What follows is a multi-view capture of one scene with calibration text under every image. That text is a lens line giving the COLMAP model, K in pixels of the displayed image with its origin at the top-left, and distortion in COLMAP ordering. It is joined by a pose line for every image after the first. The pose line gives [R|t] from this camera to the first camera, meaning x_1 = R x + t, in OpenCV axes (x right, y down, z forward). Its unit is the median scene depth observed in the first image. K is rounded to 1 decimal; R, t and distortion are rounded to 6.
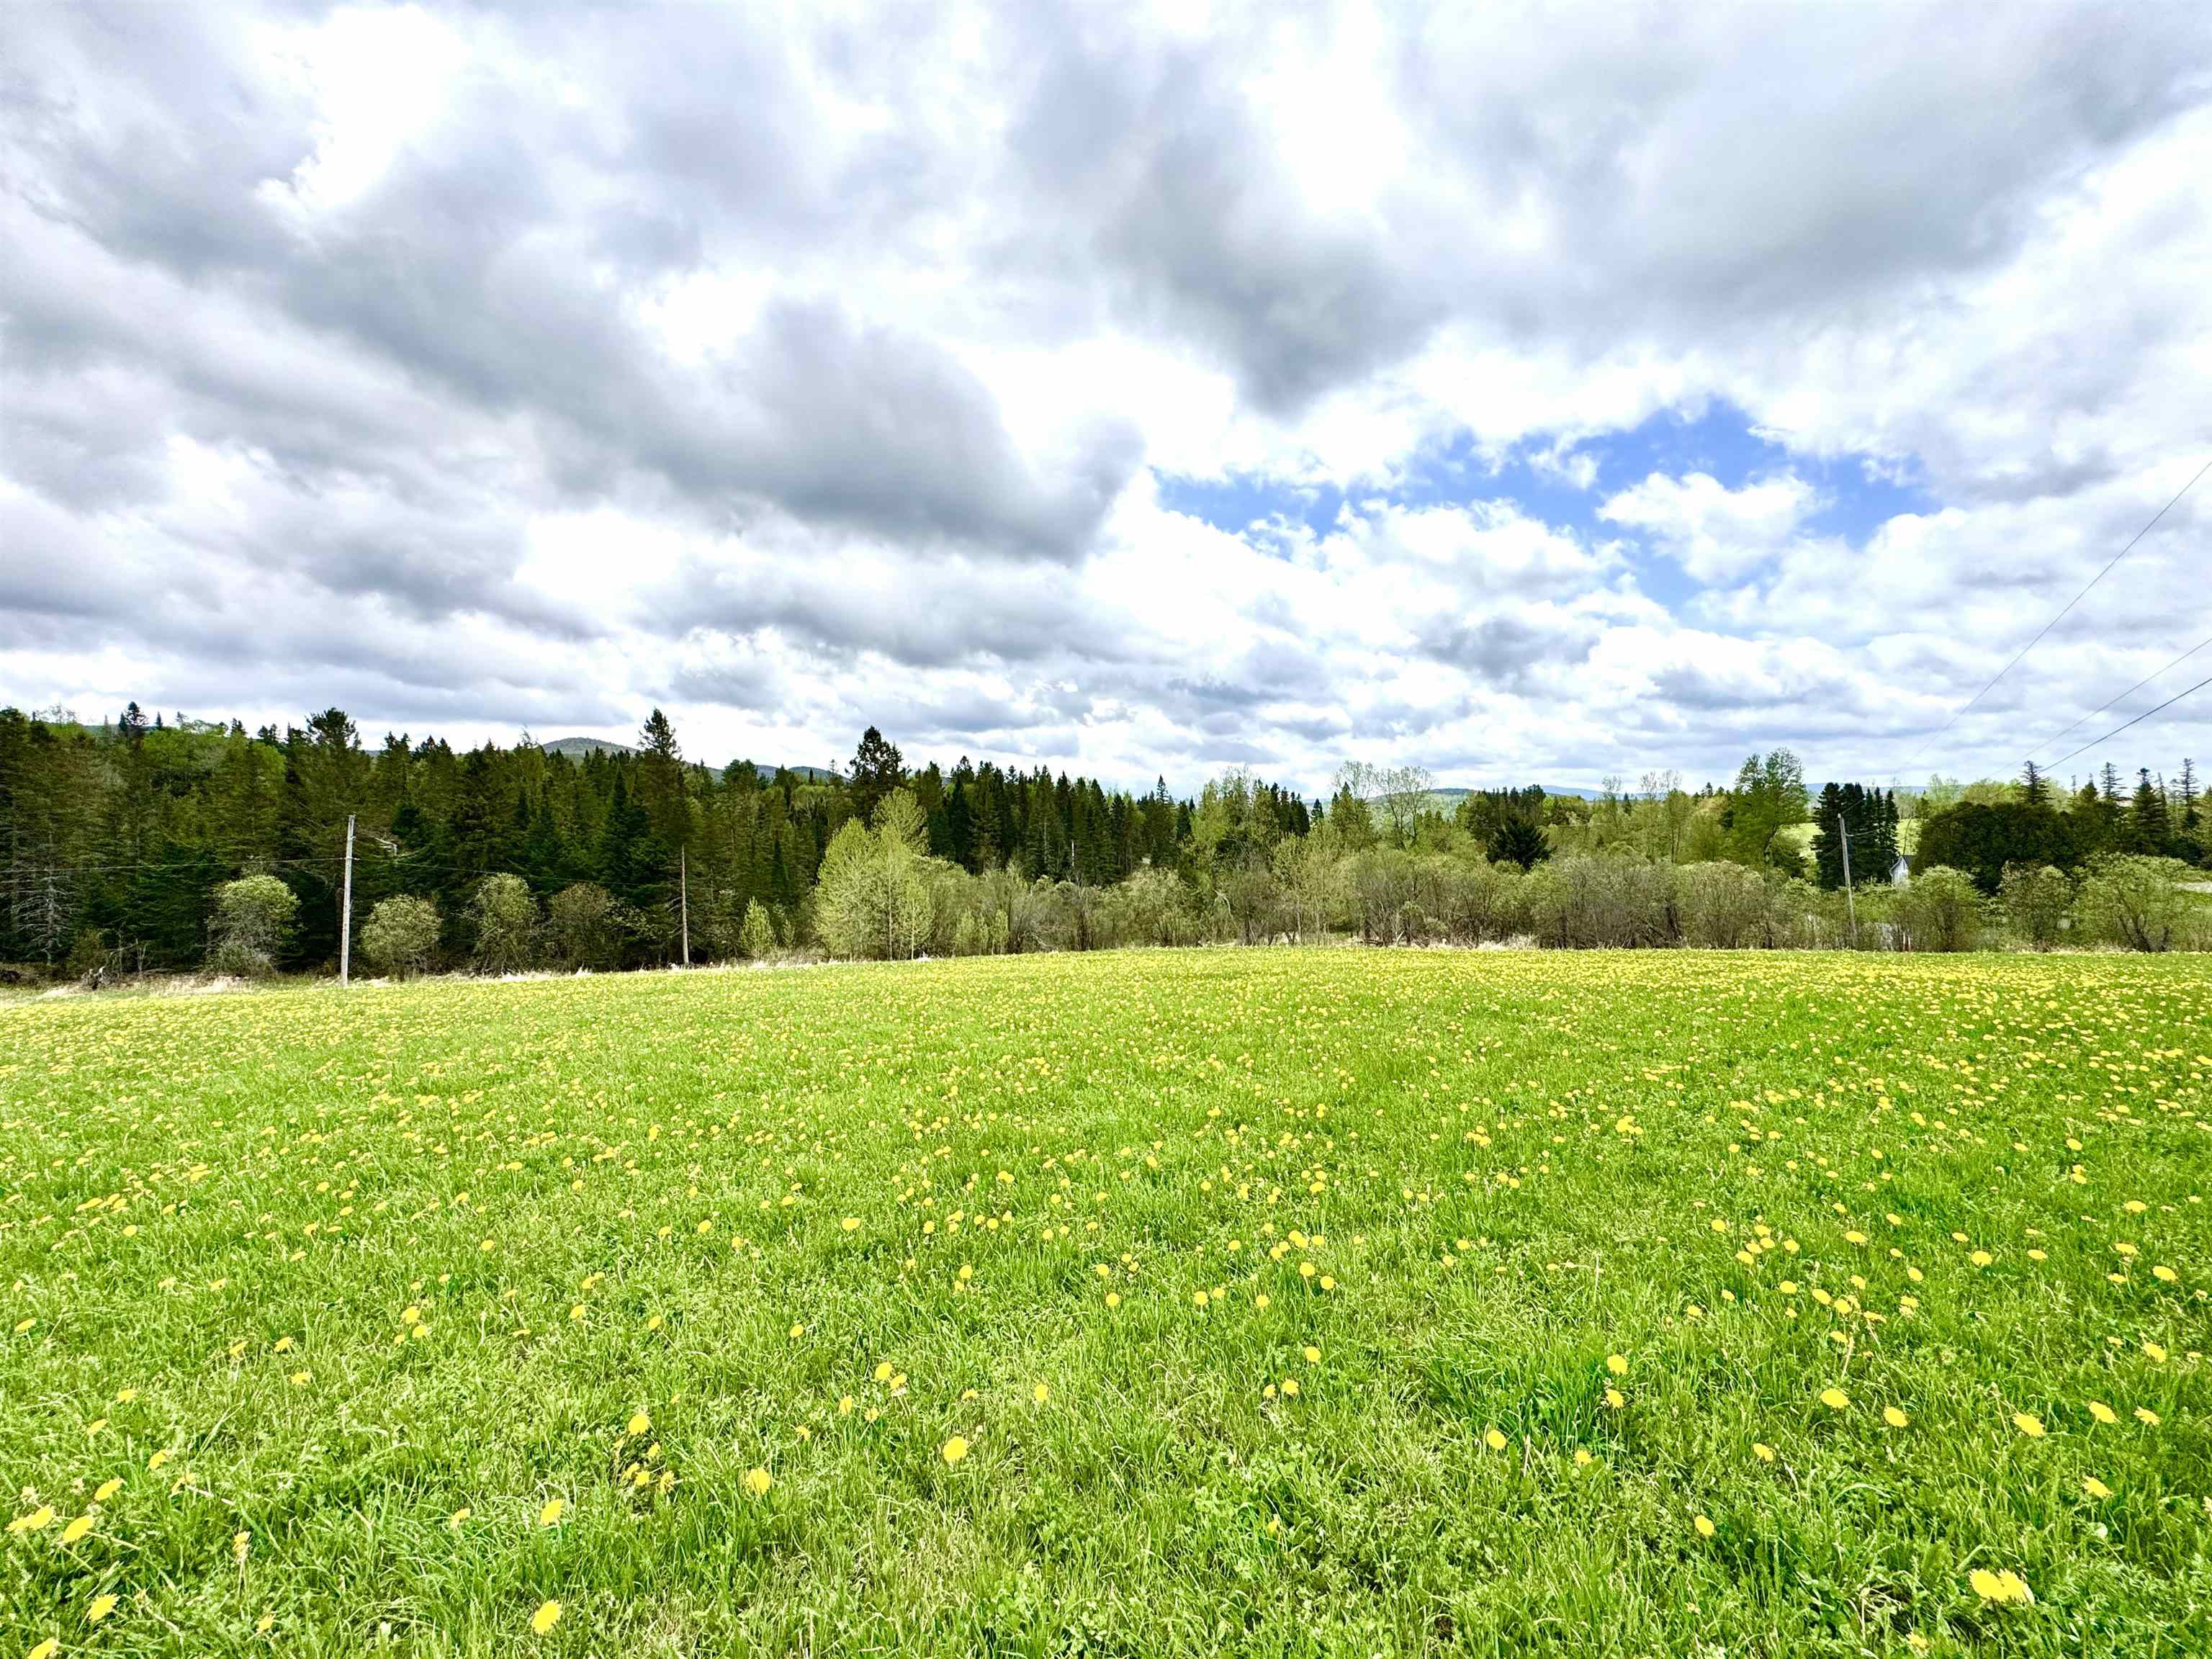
lens RADIAL K [[873.3, 0, 1102.5], [0, 873.3, 830.0], [0, 0, 1]] dist [0.000144, -0.000265]
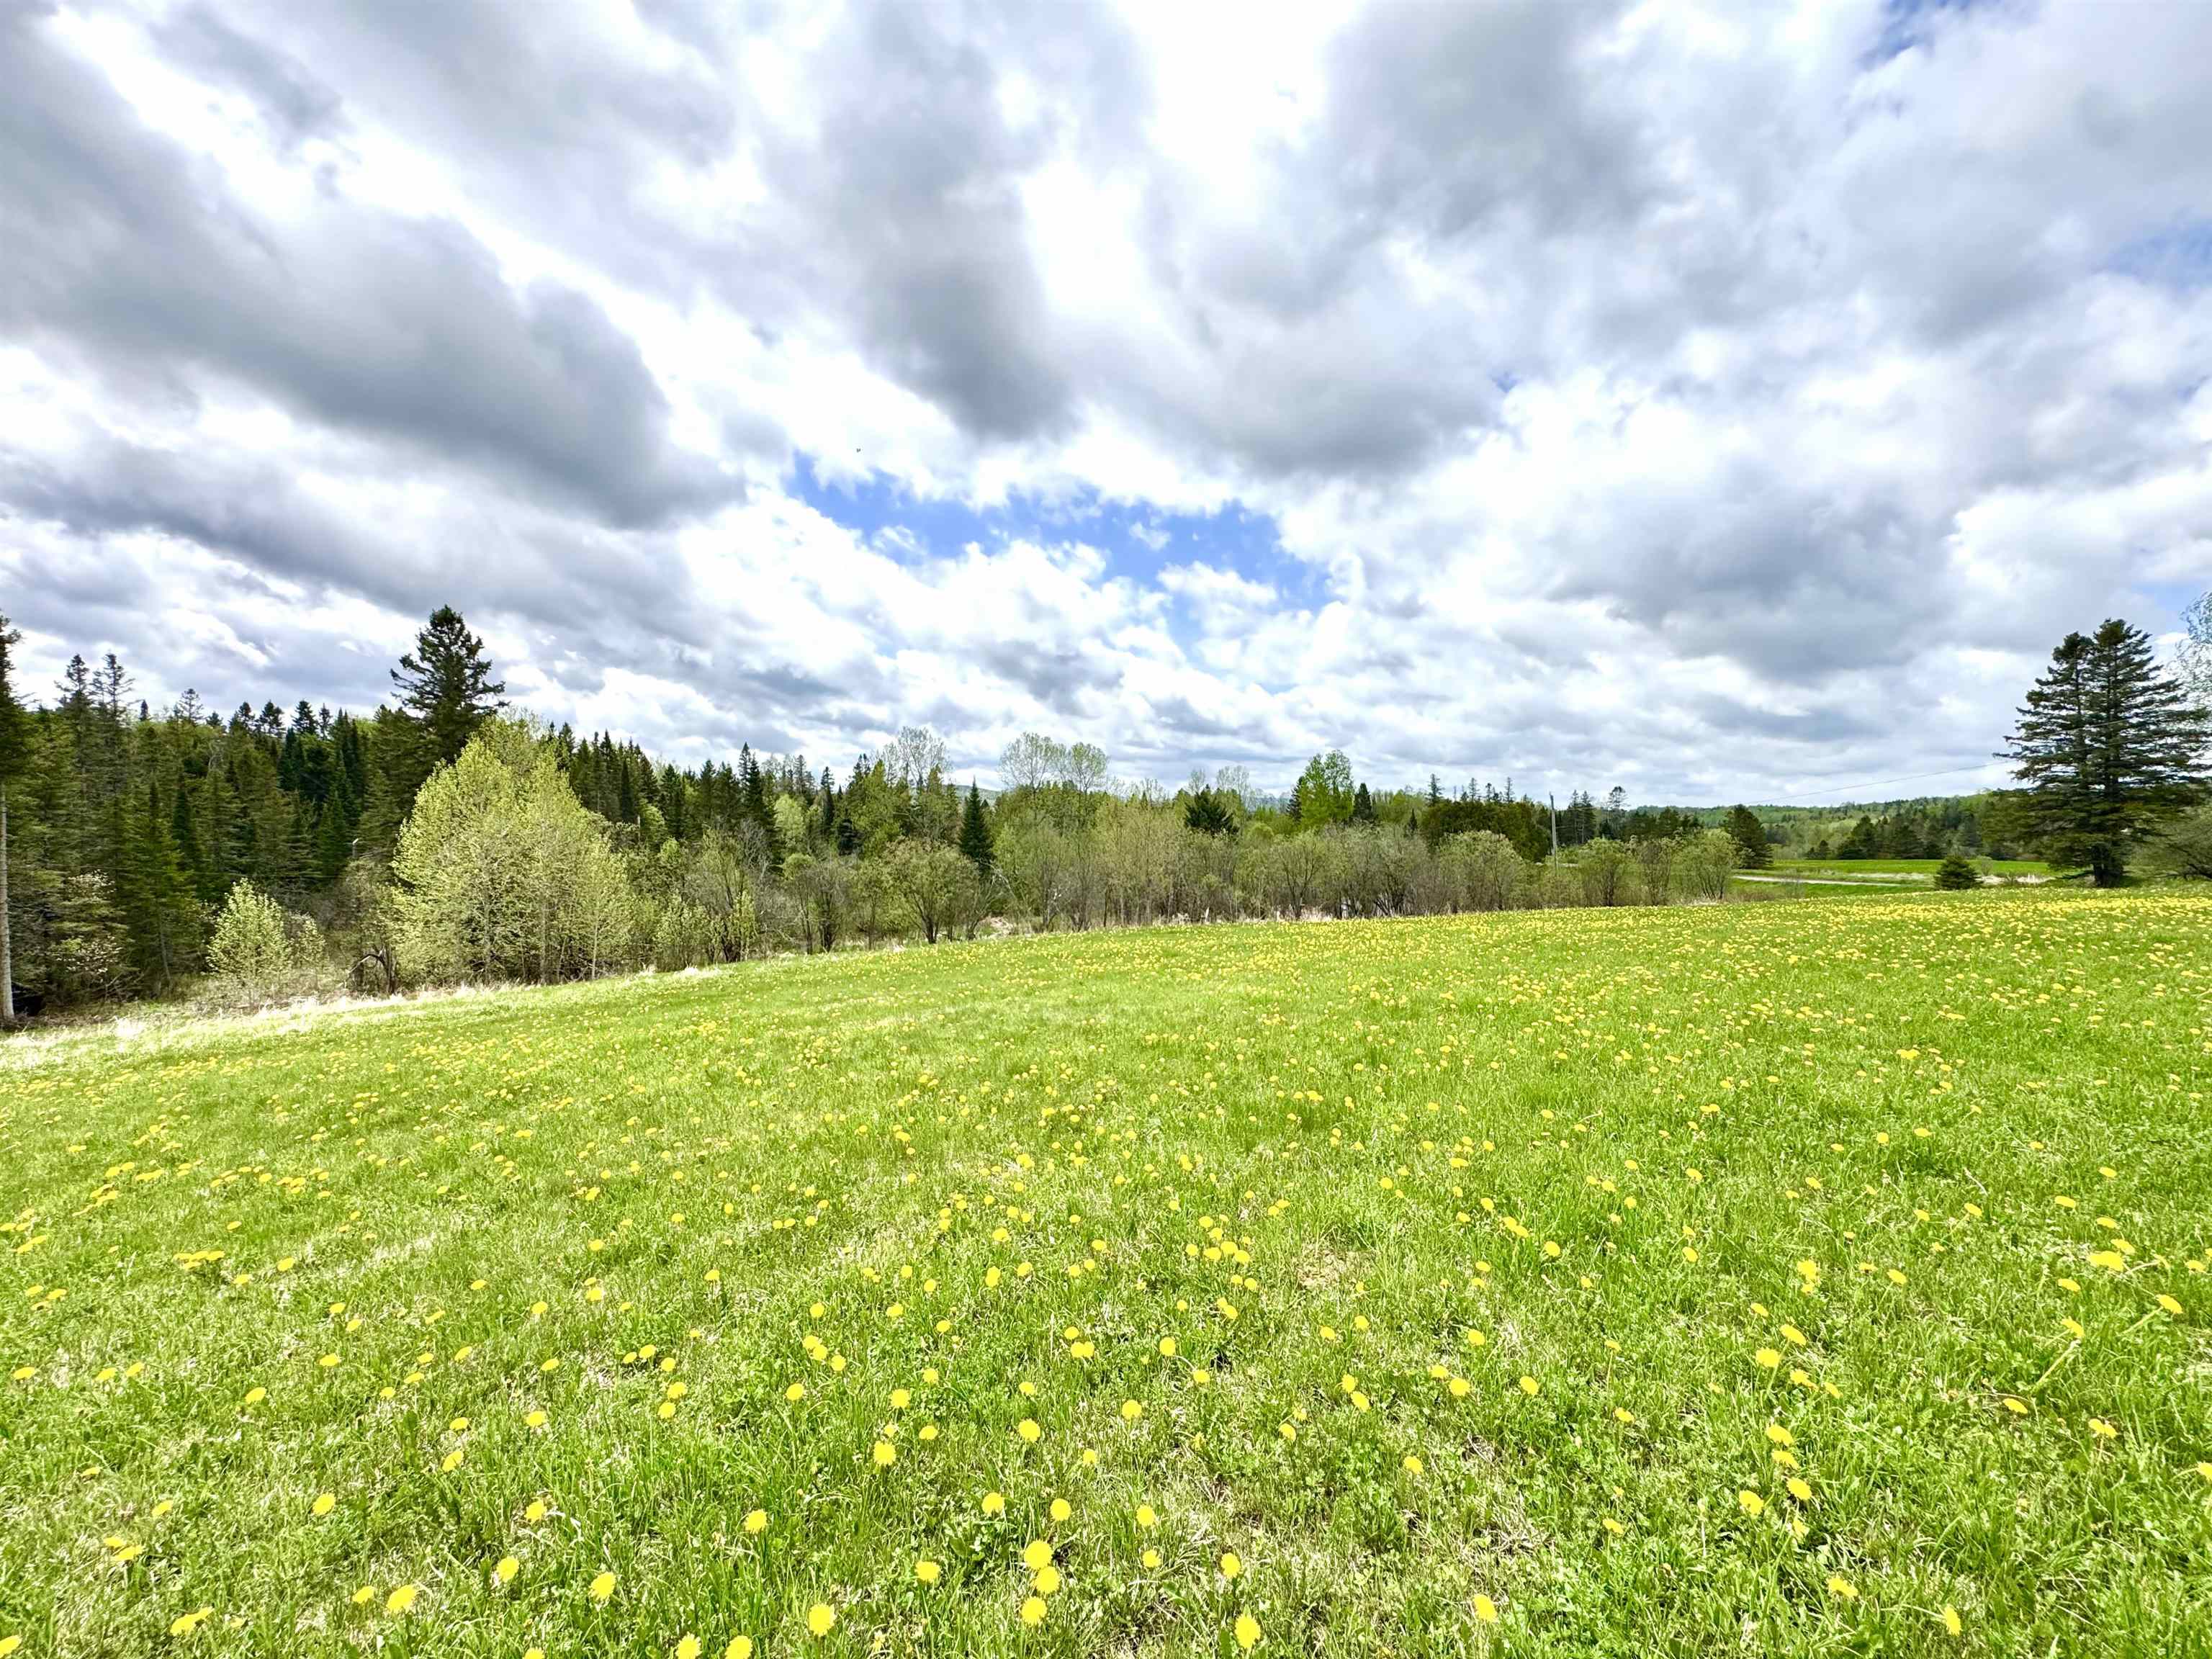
lens RADIAL K [[873.3, 0, 1102.5], [0, 873.3, 830.0], [0, 0, 1]] dist [0.000144, -0.000265]
pose [[0.840127, 0.007546, 0.542337, -0.187453], [-0.012225, 0.999913, 0.005025, -0.006151], [-0.542252, -0.010852, 0.840146, -0.019755]]
